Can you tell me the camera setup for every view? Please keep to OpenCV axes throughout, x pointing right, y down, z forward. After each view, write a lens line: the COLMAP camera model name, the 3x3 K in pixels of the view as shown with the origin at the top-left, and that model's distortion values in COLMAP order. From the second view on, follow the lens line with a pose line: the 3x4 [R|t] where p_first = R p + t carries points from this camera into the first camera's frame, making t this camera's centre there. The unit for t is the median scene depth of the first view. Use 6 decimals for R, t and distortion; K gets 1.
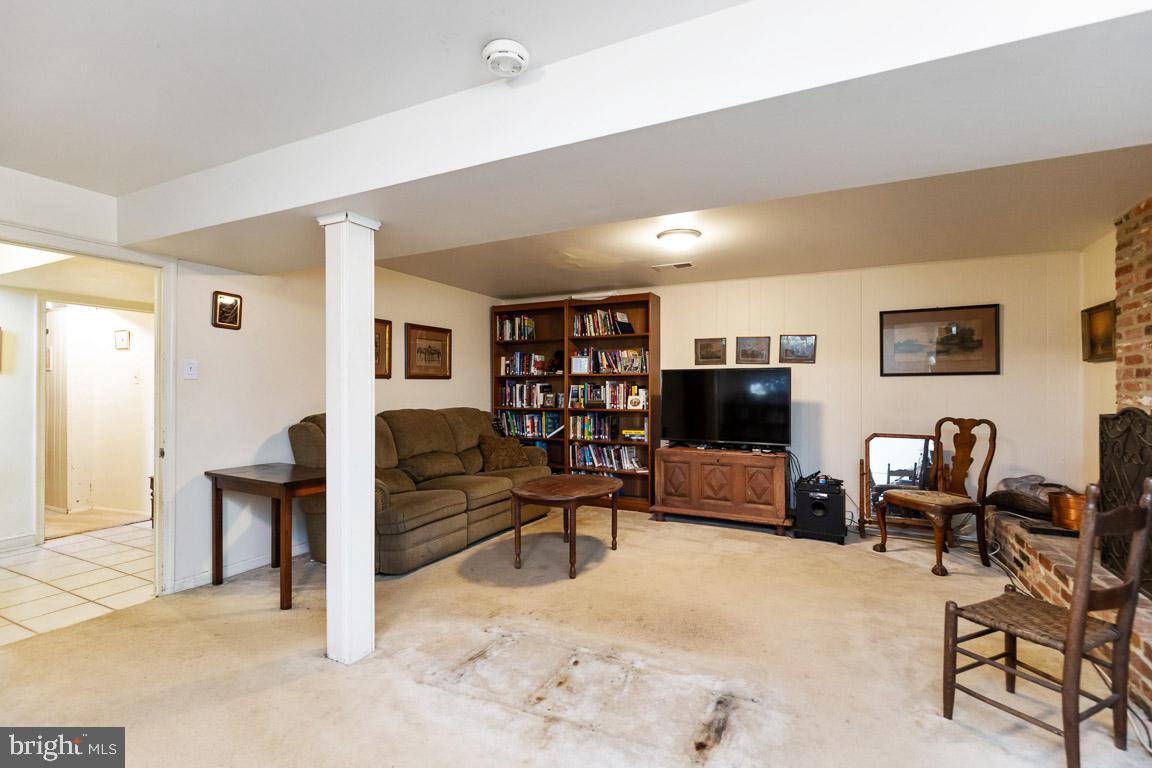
lens RADIAL K [[519.8, 0, 576.0], [0, 519.8, 384.0], [0, 0, 1]] dist [0.002136, 0.000324]
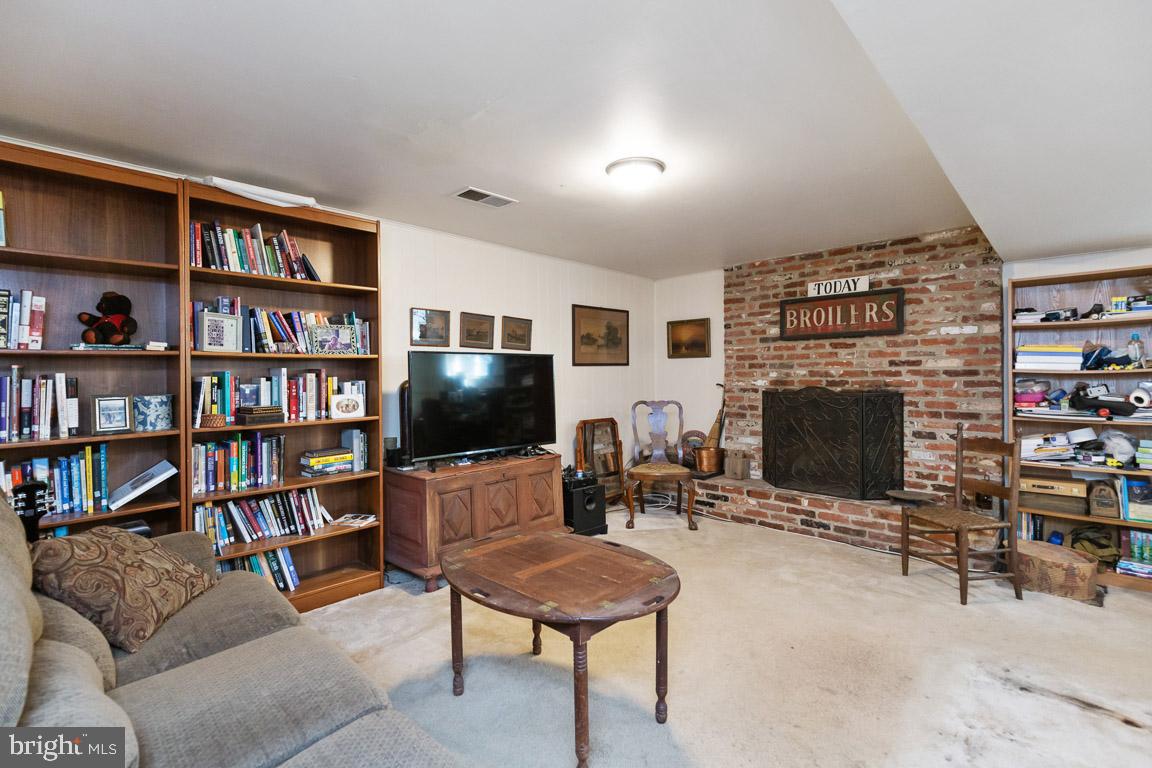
lens RADIAL K [[521.1, 0, 577.2], [0, 521.1, 377.9], [0, 0, 1]] dist [0.002730, -0.000016]
pose [[0.293498, -0.009104, 0.955916, -0.430596], [0.003126, 0.999958, 0.008564, 0.000581], [-0.955954, 0.000474, 0.293515, 0.707680]]
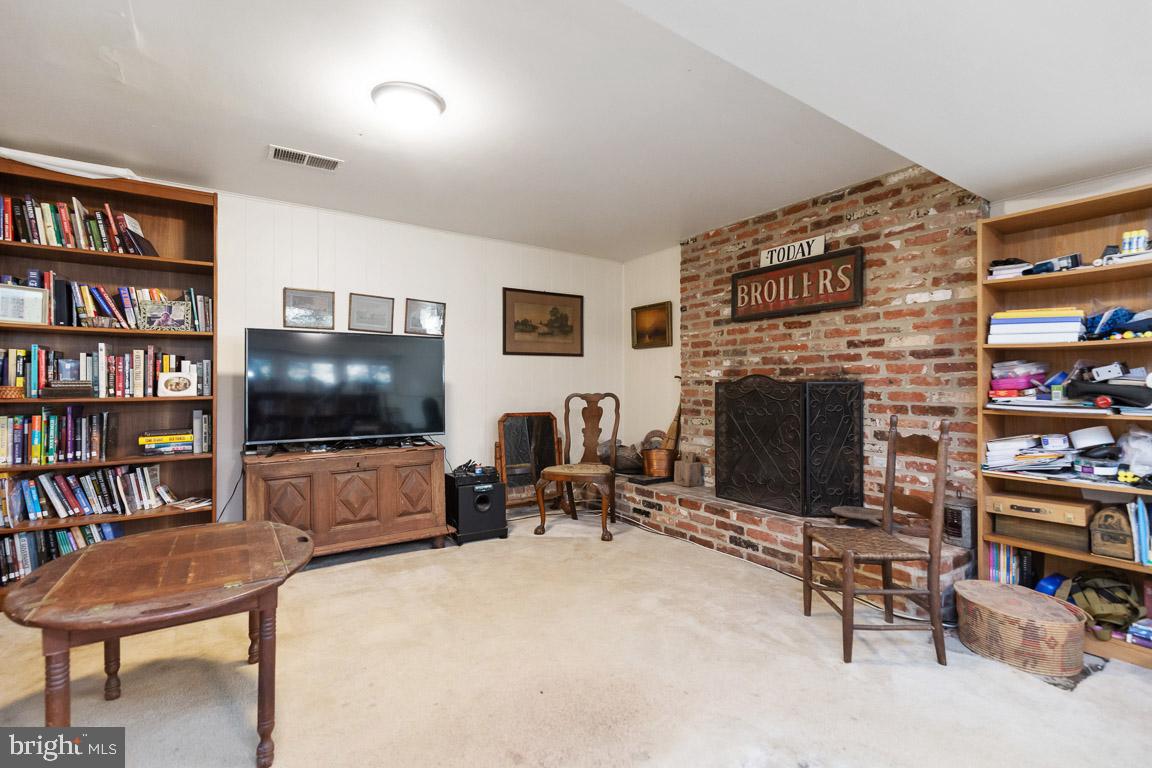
lens RADIAL K [[519.8, 0, 576.0], [0, 519.8, 384.0], [0, 0, 1]] dist [0.002136, 0.000324]
pose [[0.481503, 0.000901, 0.876444, -0.200894], [-0.003244, 0.999994, 0.000754, 0.040015], [-0.876438, -0.003206, 0.481503, 0.432601]]
